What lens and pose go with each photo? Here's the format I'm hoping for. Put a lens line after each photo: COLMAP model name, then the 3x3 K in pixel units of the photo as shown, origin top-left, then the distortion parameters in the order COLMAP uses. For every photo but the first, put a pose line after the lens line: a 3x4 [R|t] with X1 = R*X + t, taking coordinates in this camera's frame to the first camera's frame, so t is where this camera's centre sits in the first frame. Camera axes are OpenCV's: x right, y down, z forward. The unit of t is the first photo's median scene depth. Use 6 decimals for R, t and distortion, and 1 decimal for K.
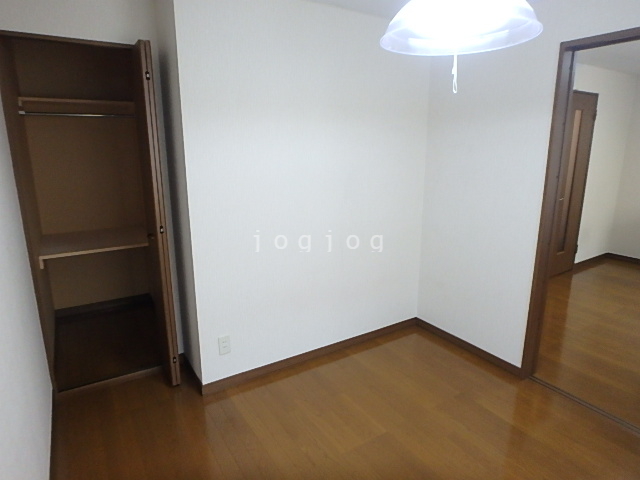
lens RADIAL K [[396.7, 0, 320.7], [0, 396.7, 239.4], [0, 0, 1]] dist [-0.008173, -0.004008]
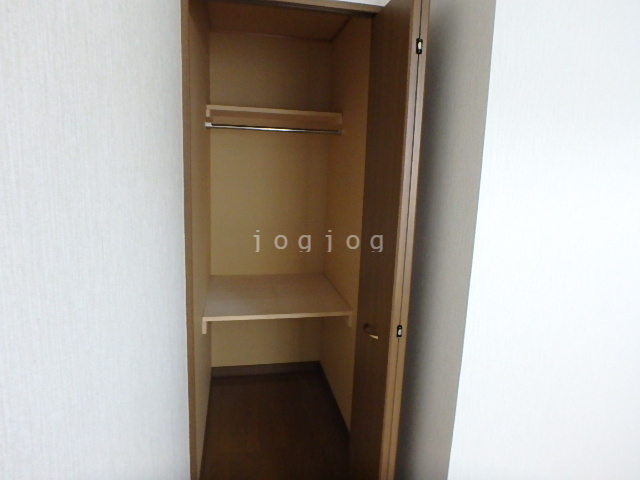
lens RADIAL K [[396.7, 0, 319.3], [0, 396.7, 239.3], [0, 0, 1]] dist [-0.008173, -0.004008]
pose [[0.933402, 0.098564, -0.345029, -0.252515], [-0.119149, 0.992113, -0.038915, -0.088447], [0.338472, 0.077433, 0.937785, 0.345123]]
